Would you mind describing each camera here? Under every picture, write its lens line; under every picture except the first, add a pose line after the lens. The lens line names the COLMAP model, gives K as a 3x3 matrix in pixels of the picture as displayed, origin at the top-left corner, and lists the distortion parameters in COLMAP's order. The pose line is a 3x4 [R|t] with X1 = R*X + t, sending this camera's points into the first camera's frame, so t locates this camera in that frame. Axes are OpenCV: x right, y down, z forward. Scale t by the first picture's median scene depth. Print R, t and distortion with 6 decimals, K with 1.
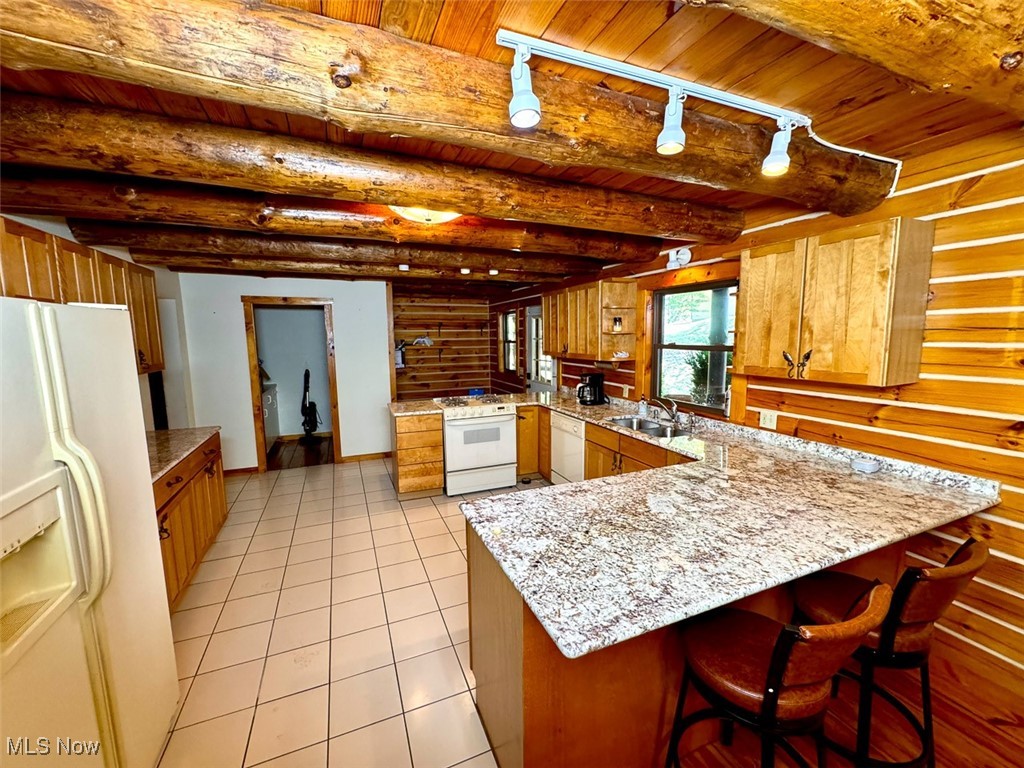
lens RADIAL K [[407.4, 0, 510.2], [0, 407.4, 384.3], [0, 0, 1]] dist [0.000518, 0.000026]
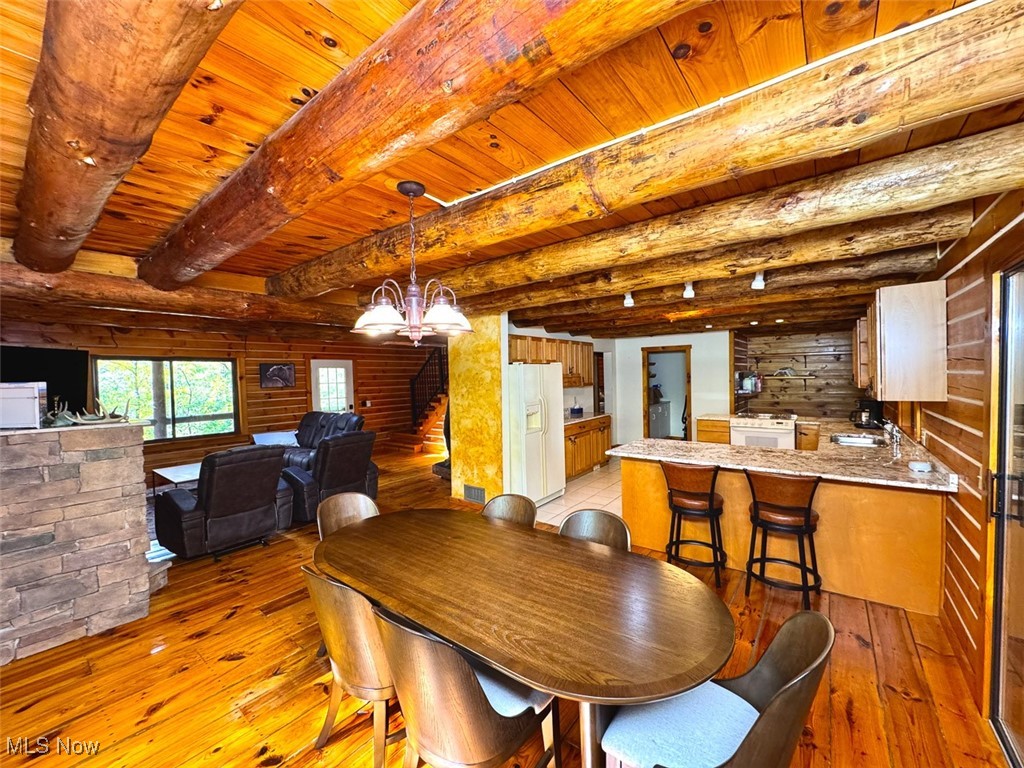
lens RADIAL K [[407.4, 0, 511.7], [0, 407.4, 386.2], [0, 0, 1]] dist [0.000518, 0.000026]
pose [[0.493840, 0.024524, -0.869207, 0.595178], [-0.088000, 0.995880, -0.021899, 0.039905], [0.865088, 0.087305, 0.493964, -0.346333]]
